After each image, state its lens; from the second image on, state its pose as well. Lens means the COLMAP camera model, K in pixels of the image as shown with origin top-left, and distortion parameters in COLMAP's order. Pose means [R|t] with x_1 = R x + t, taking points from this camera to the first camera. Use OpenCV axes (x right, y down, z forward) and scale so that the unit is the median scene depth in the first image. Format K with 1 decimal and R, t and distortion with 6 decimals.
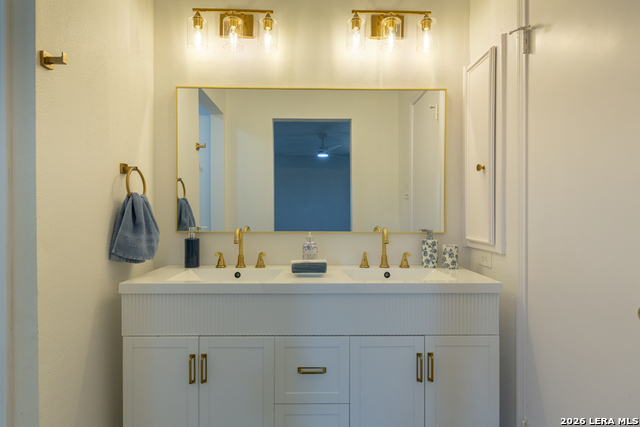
lens RADIAL K [[352.4, 0, 320.8], [0, 352.4, 213.2], [0, 0, 1]] dist [-0.004004, -0.006340]
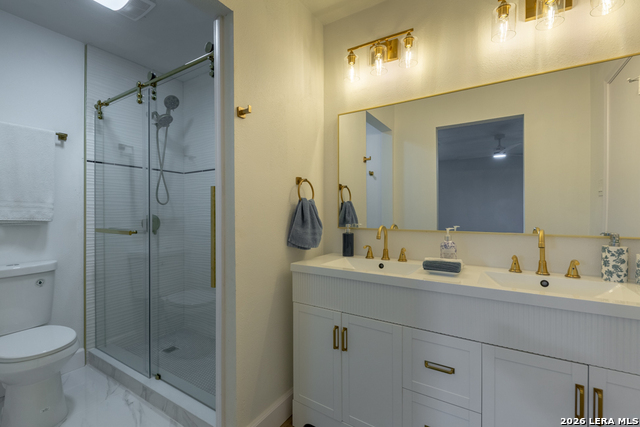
lens RADIAL K [[285.9, 0, 319.8], [0, 285.9, 213.9], [0, 0, 1]] dist [-0.009424, -0.001219]
pose [[0.826959, 0.002295, -0.562258, 0.123869], [-0.000194, 0.999993, 0.003797, -0.000863], [0.562263, -0.003031, 0.826953, 0.102272]]
